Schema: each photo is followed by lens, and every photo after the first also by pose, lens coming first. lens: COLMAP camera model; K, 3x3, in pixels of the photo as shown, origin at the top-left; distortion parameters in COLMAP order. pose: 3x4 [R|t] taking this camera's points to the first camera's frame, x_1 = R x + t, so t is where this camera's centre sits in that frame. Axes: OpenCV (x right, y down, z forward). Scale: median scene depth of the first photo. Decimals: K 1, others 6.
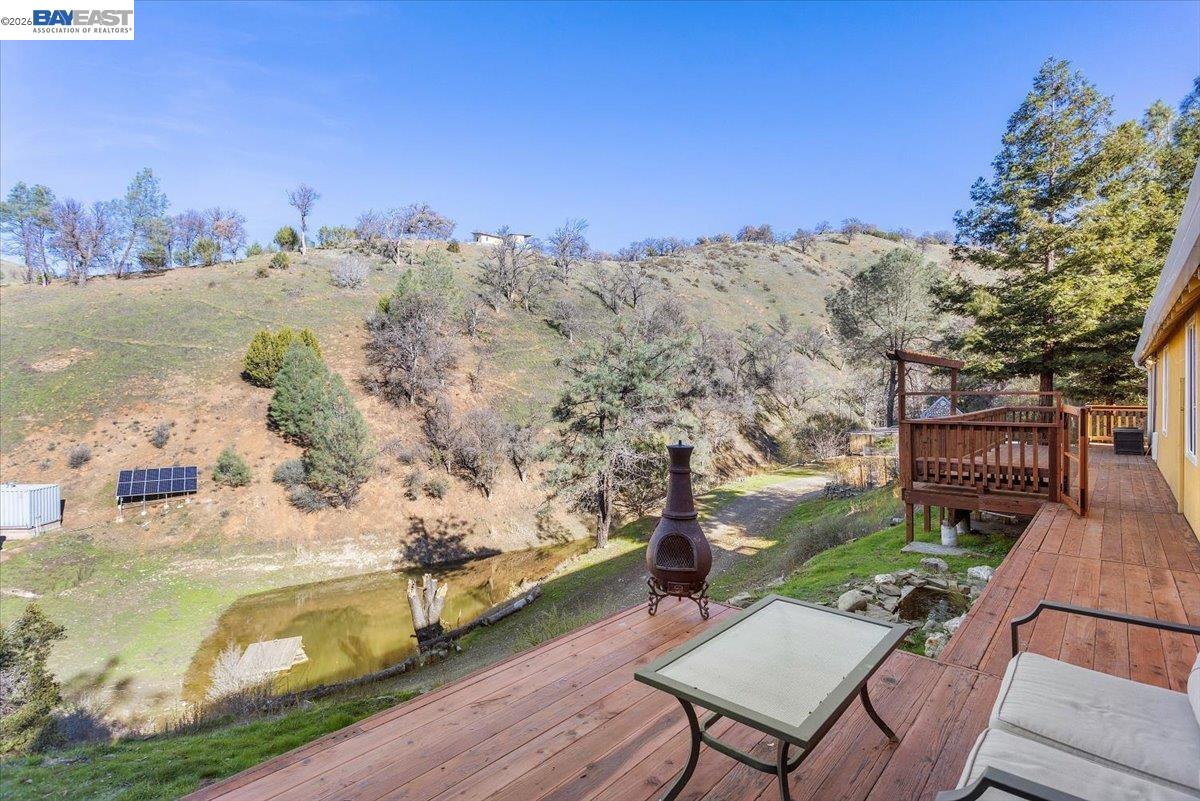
lens RADIAL K [[588.2, 0, 600.0], [0, 588.2, 400.5], [0, 0, 1]] dist [-0.000736, -0.000039]
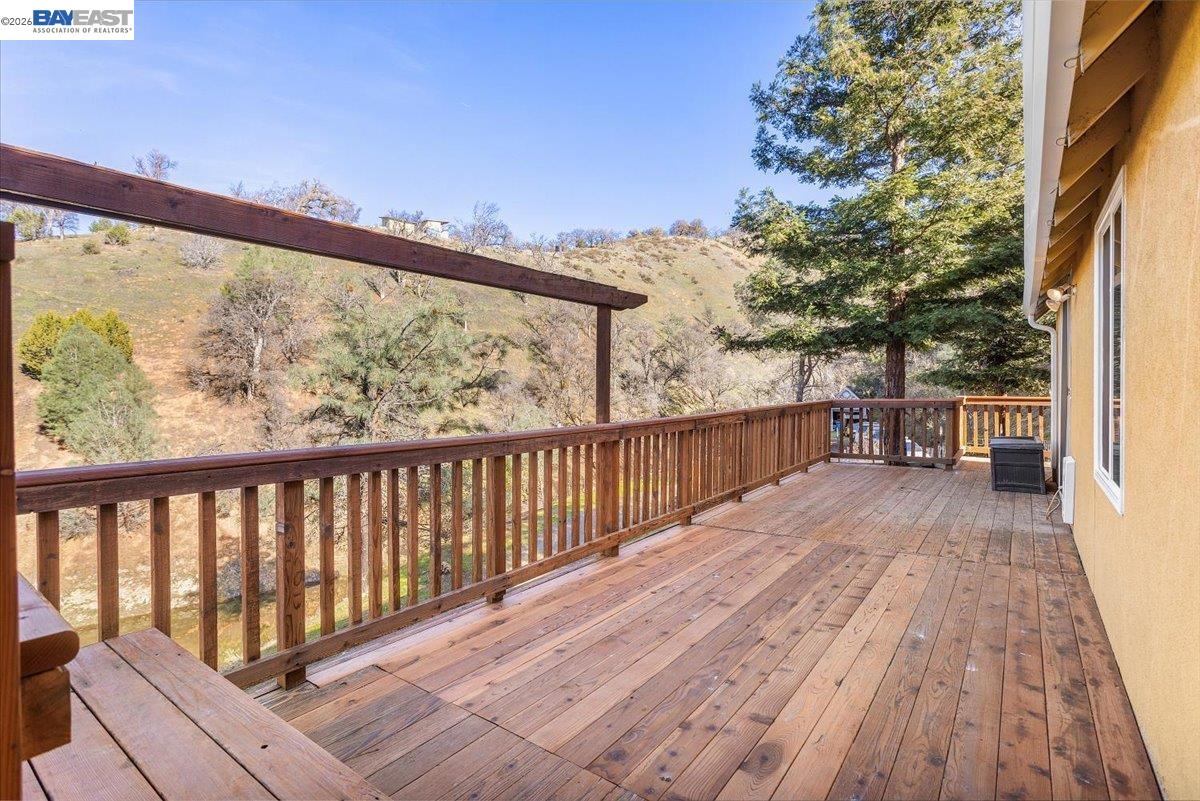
lens RADIAL K [[570.9, 0, 604.6], [0, 570.9, 393.6], [0, 0, 1]] dist [0.001492, 0.000534]
pose [[0.995955, -0.007900, 0.089509, 0.084465], [0.007978, 0.999968, -0.000518, 0.000590], [-0.089502, 0.001230, 0.995986, 0.091001]]
